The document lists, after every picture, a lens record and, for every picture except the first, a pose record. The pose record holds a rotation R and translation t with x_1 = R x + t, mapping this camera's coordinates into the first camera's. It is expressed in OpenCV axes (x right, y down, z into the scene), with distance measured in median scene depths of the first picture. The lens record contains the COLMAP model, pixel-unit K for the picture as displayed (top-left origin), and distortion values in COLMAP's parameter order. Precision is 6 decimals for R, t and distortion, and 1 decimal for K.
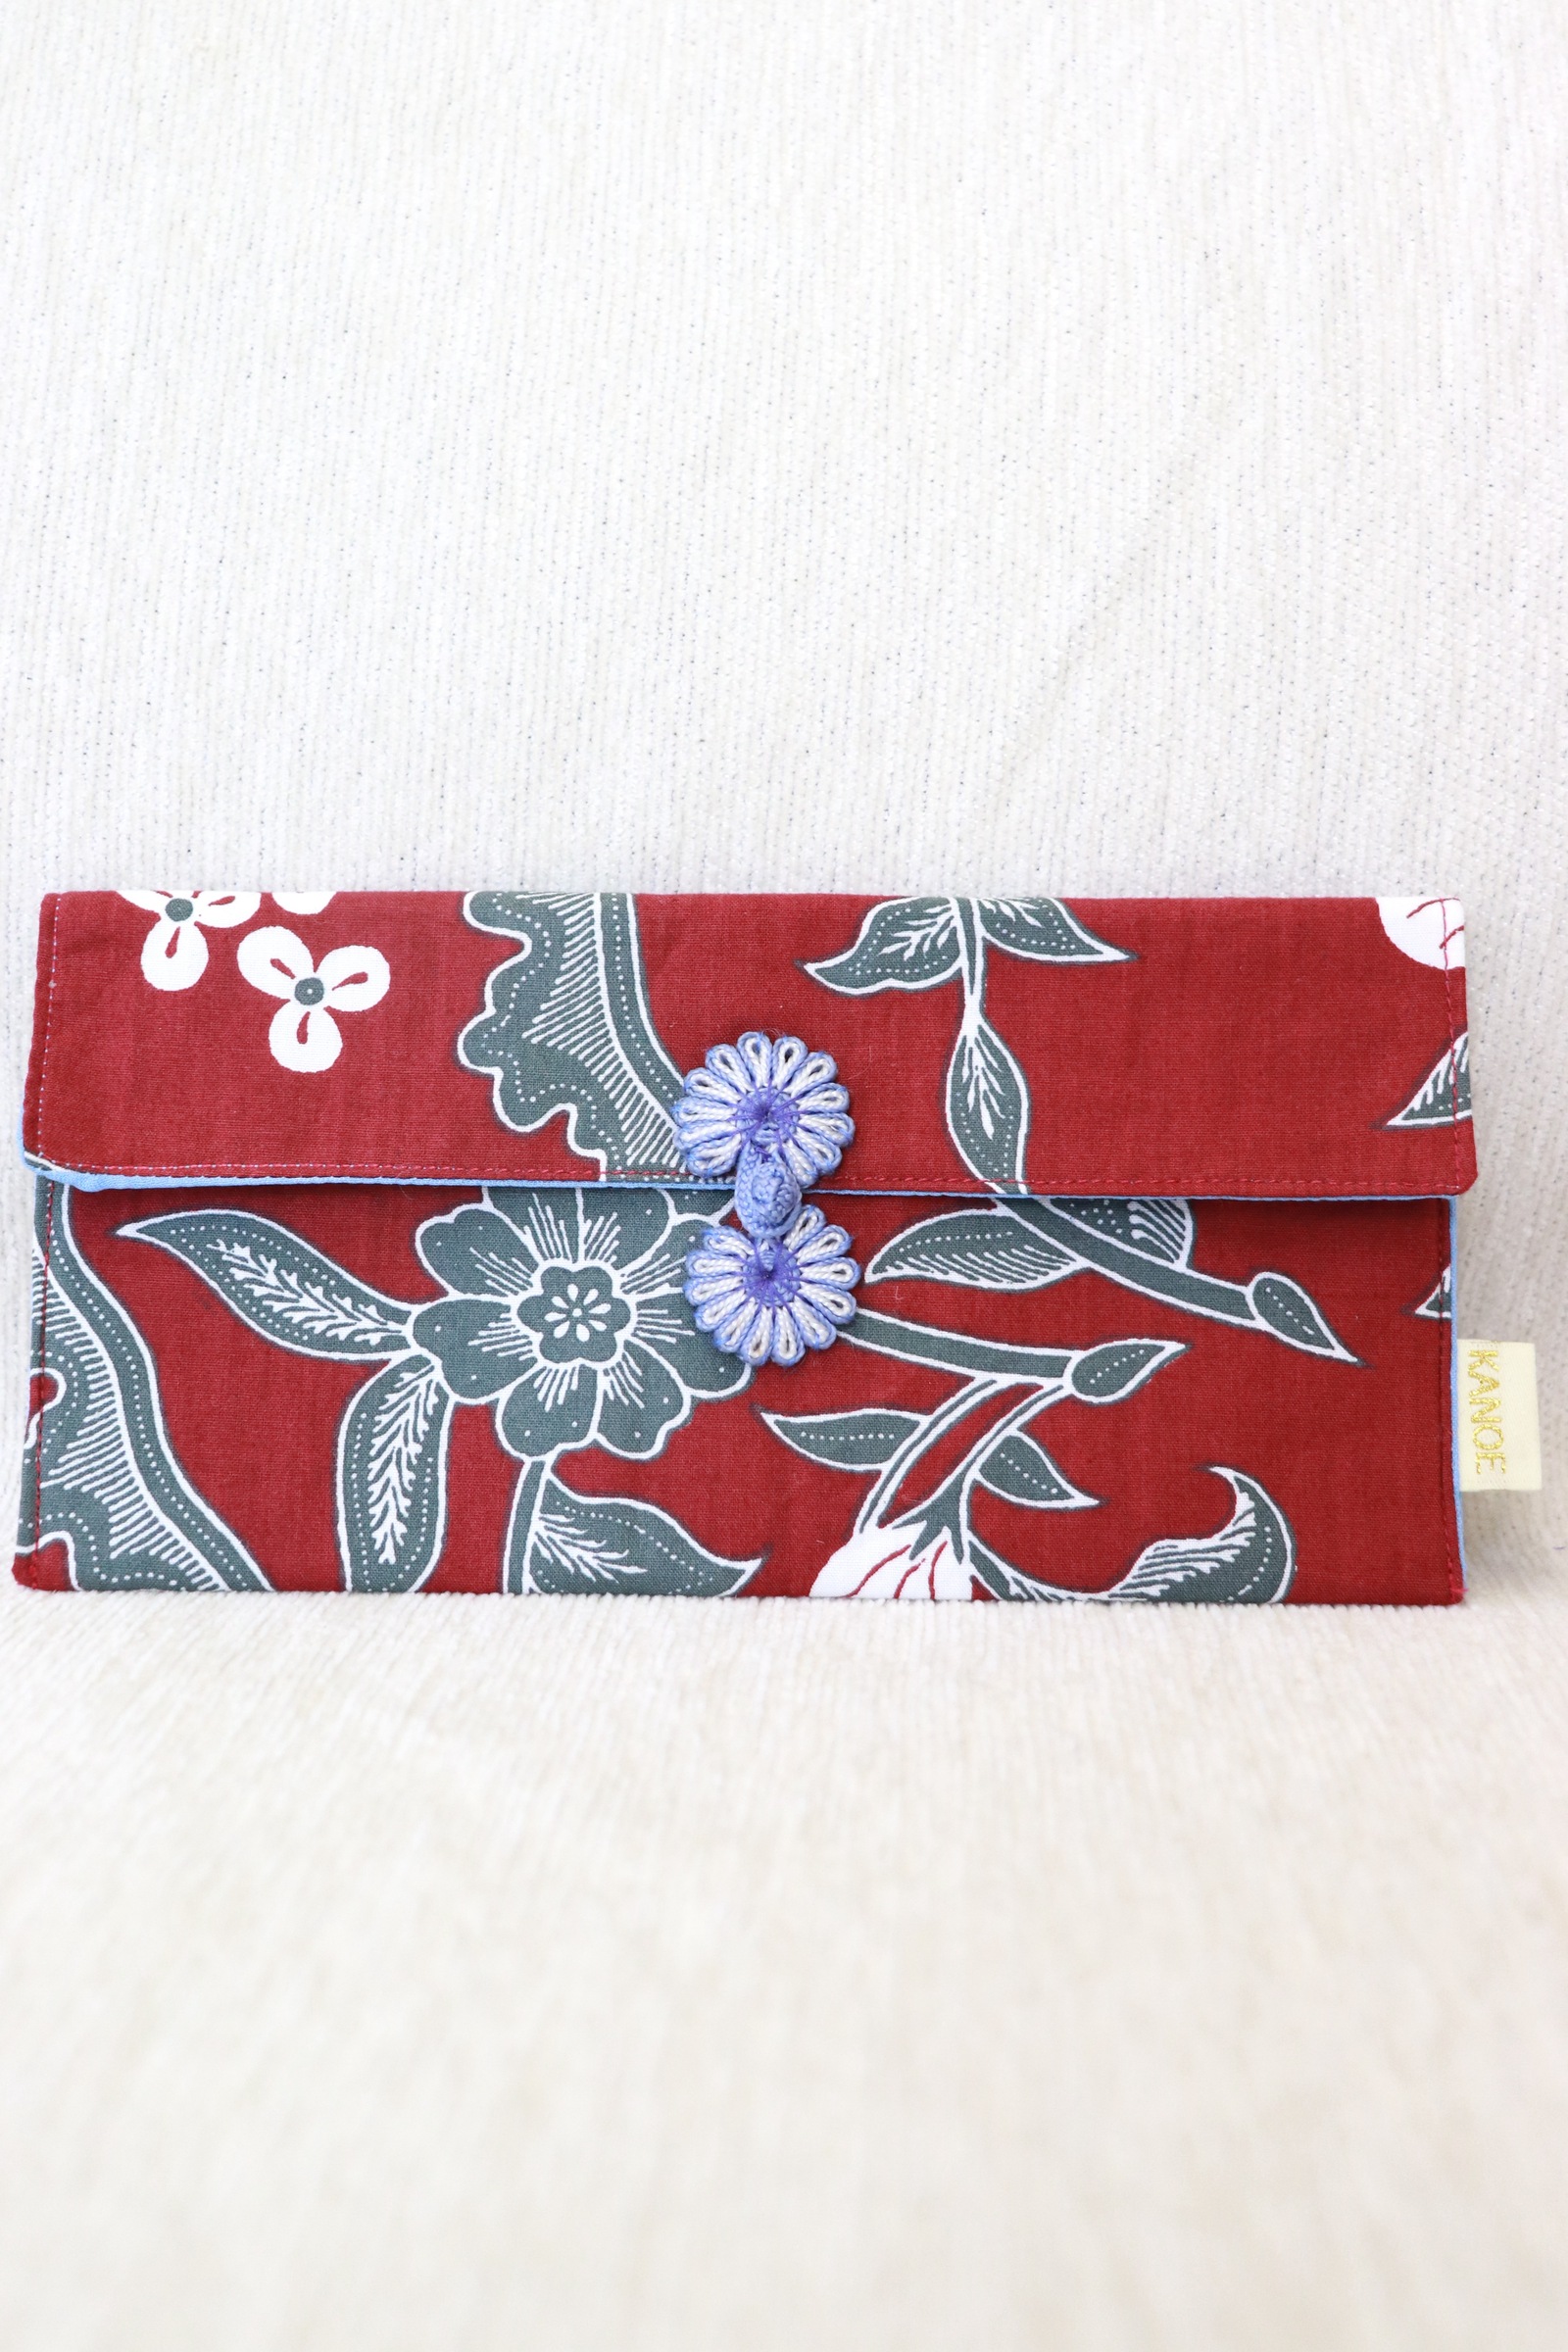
lens RADIAL K [[2847.3, 0, 789.2], [0, 2847.3, 1185.9], [0, 0, 1]] dist [-0.068481, 0.000000]
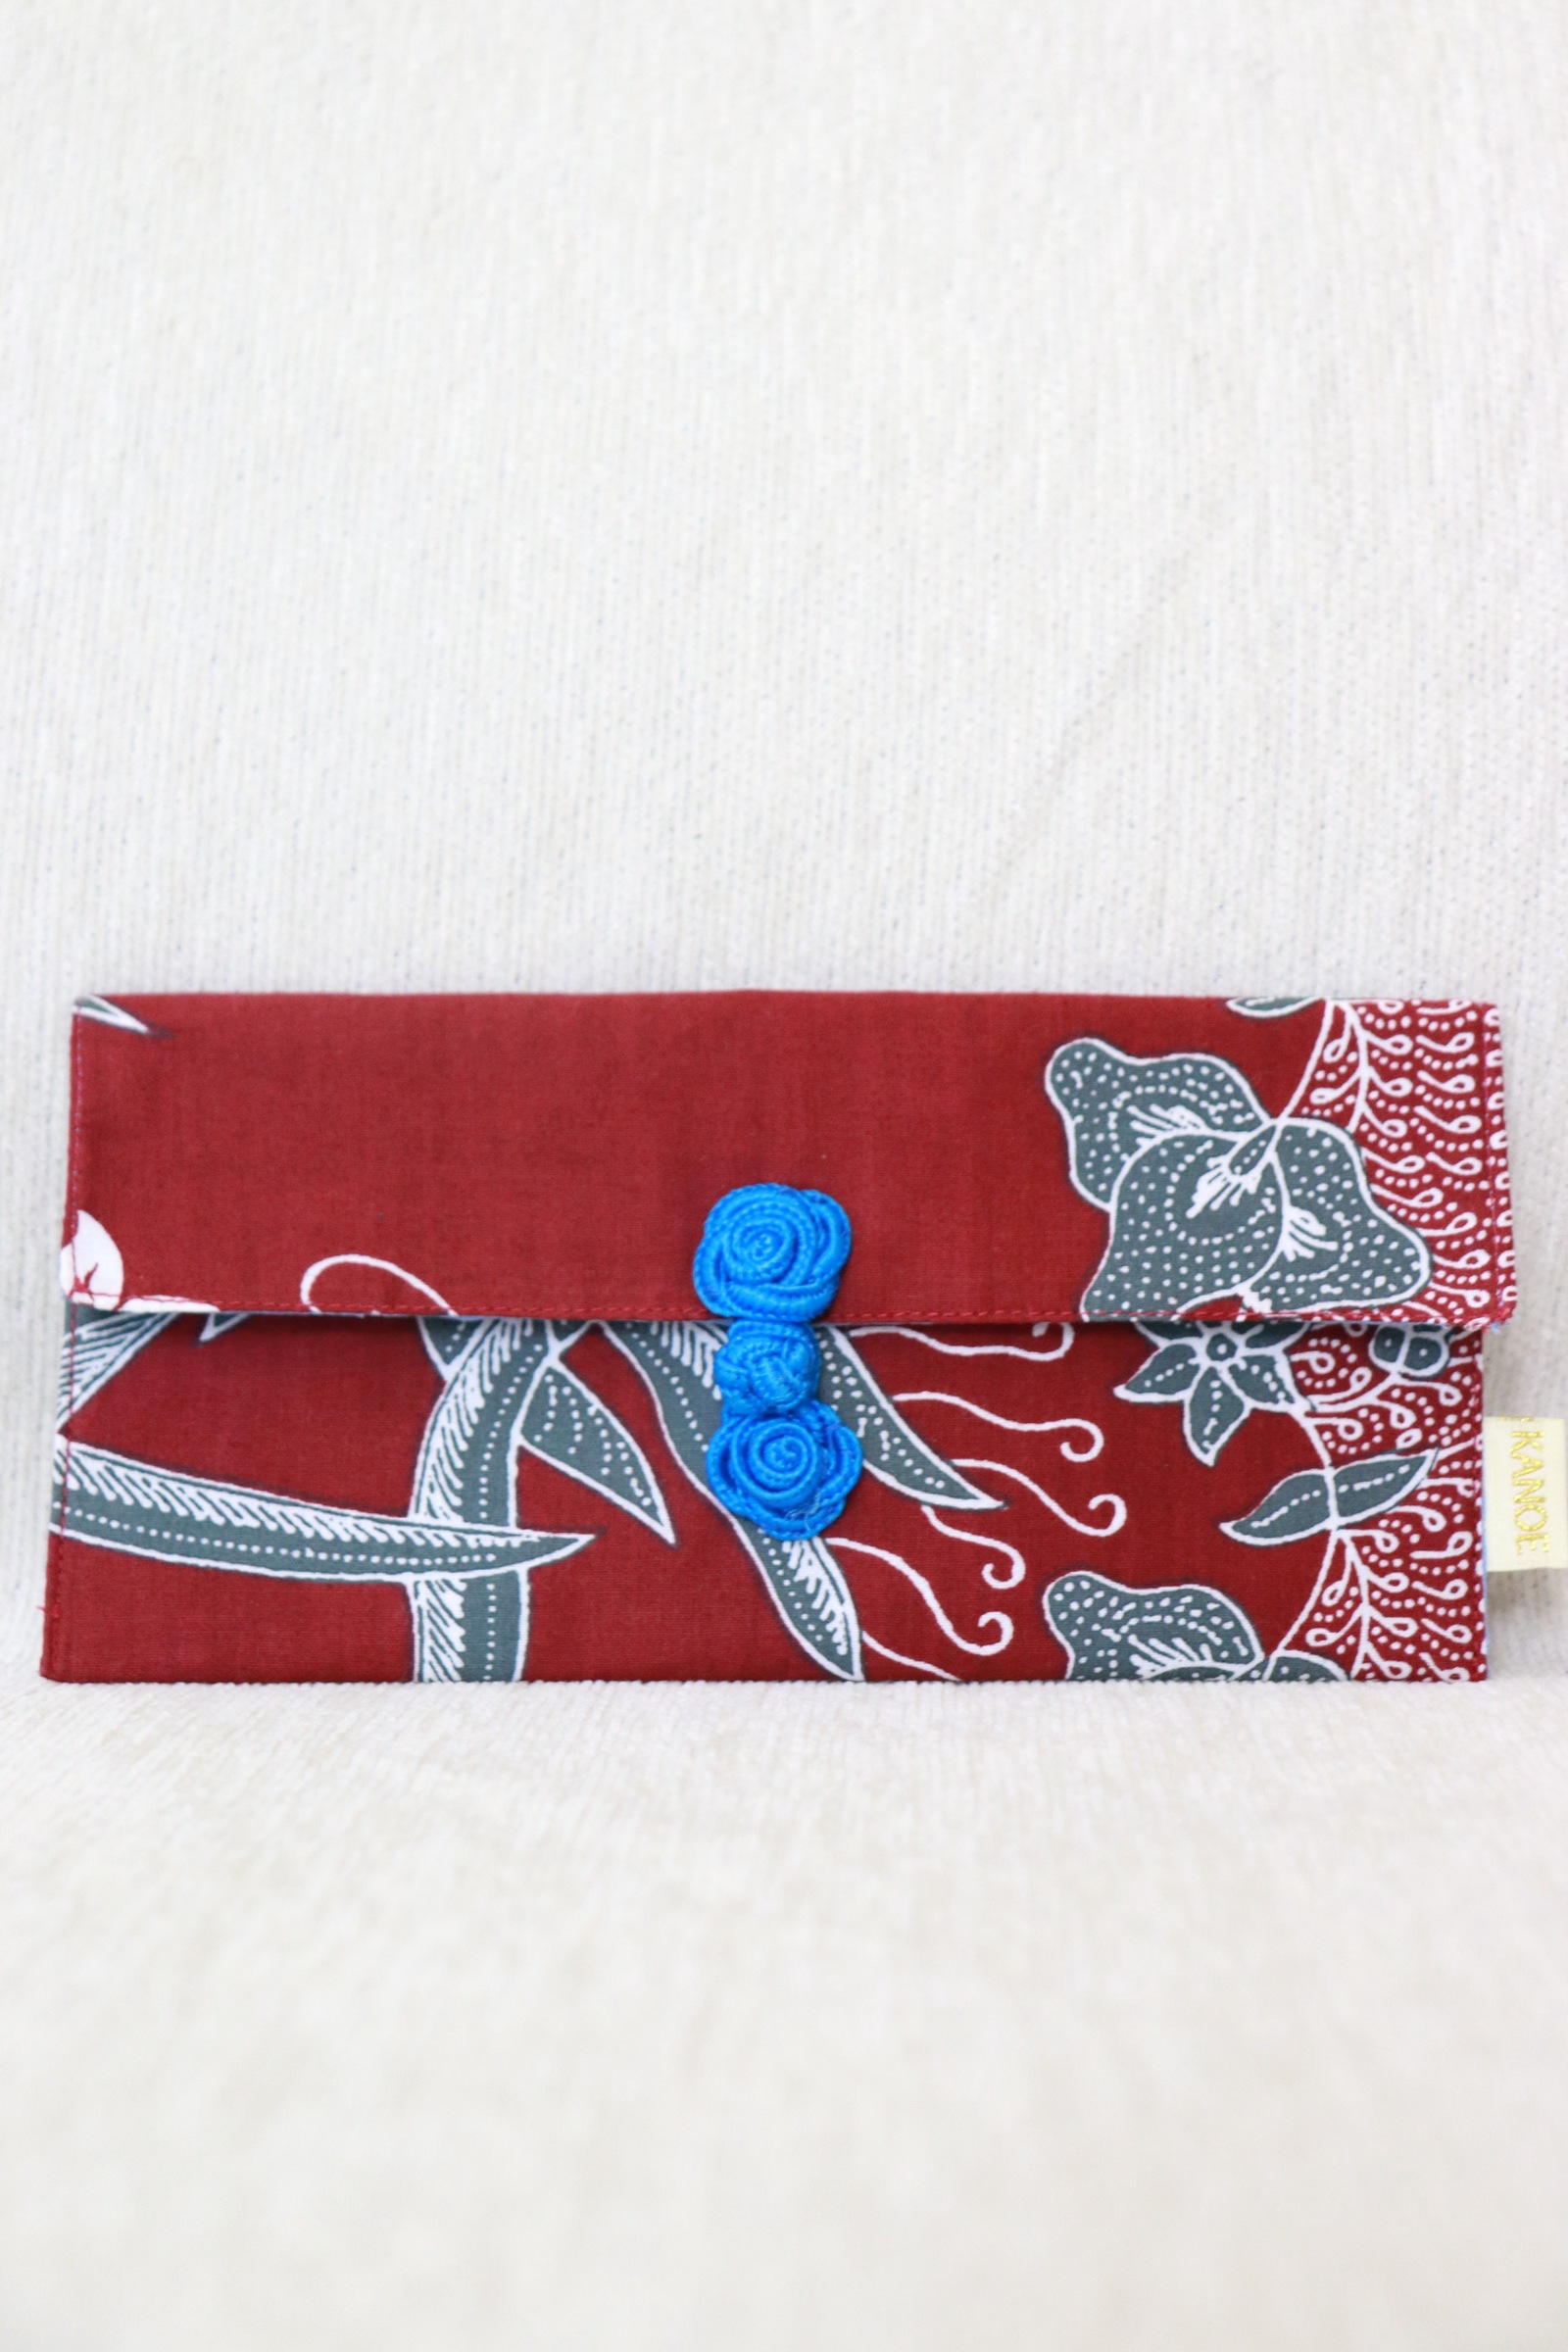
lens RADIAL K [[3719.6, 0, 807.0], [0, 3719.6, 1160.7], [0, 0, 1]] dist [0.025752, 0.000000]
pose [[0.999803, -0.007109, 0.018506, -0.017476], [0.009320, 0.992451, -0.122290, 0.116641], [-0.017497, 0.122439, 0.992322, -0.283837]]
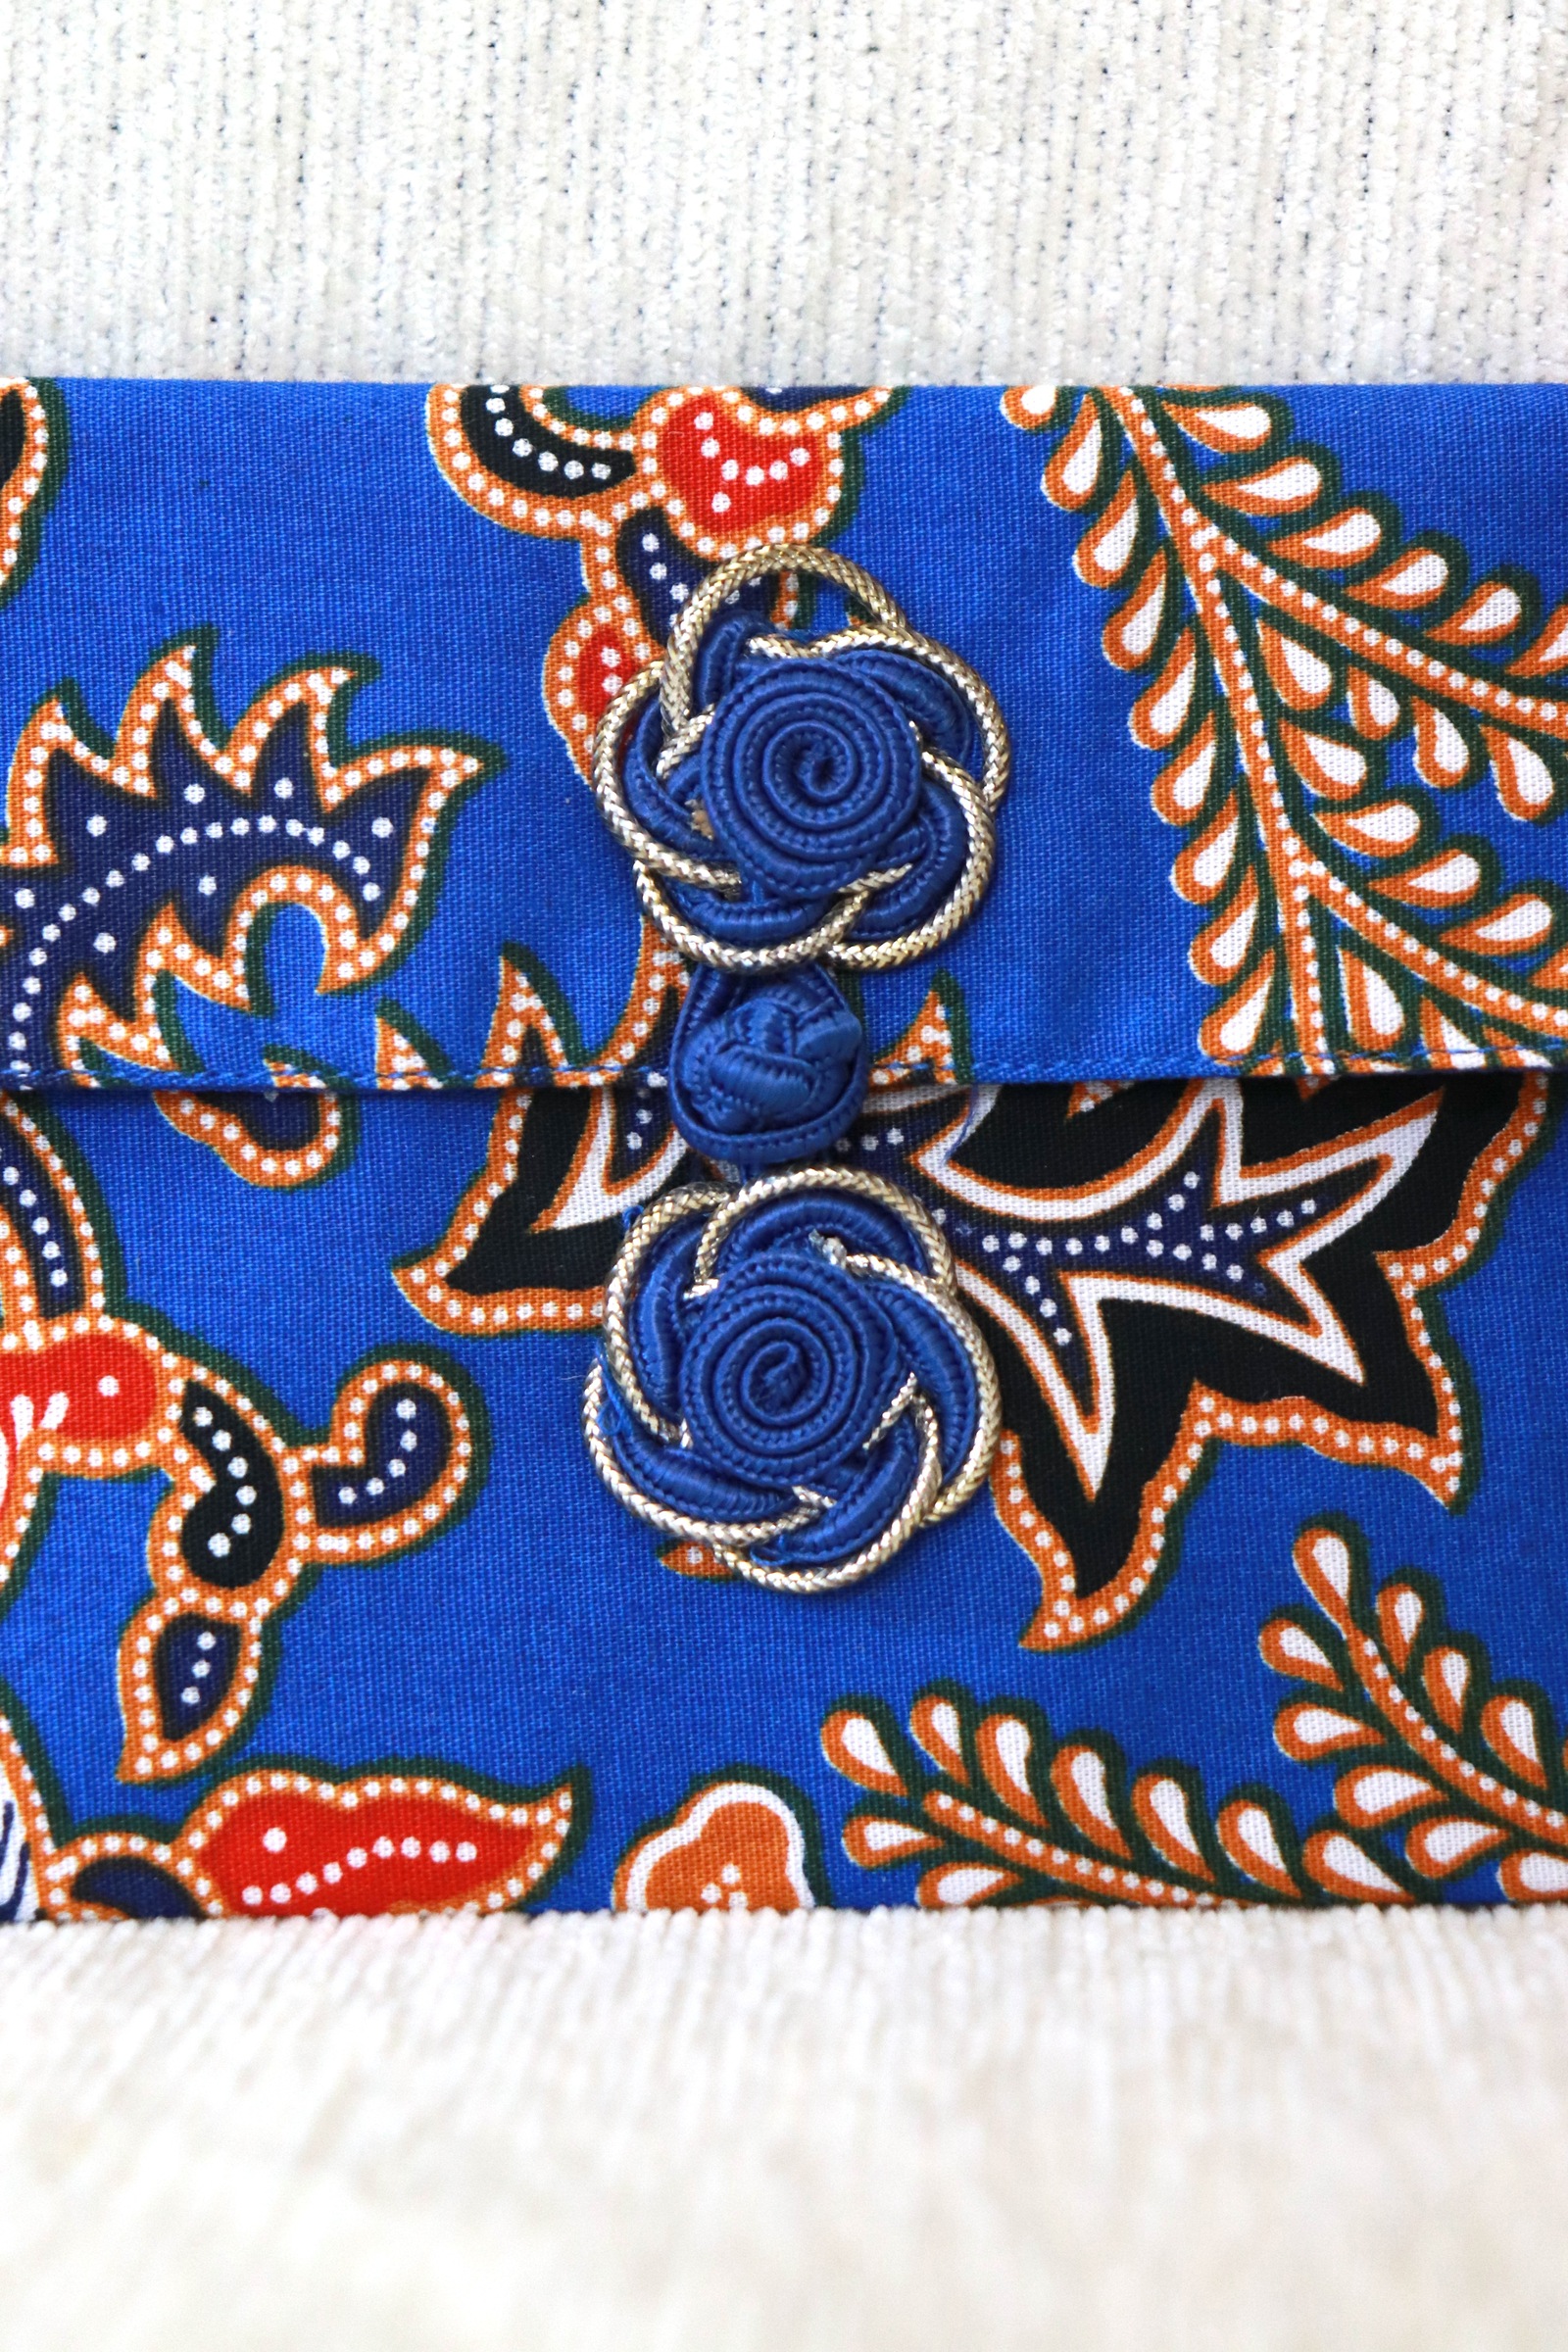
lens RADIAL K [[5482.6, 0, 787.3], [0, 5482.6, 1167.2], [0, 0, 1]] dist [0.204707, 0.000000]
pose [[0.999773, -0.016924, 0.012947, -0.058742], [0.017628, 0.998258, -0.056299, 0.070644], [-0.011971, 0.056514, 0.998330, 0.129906]]
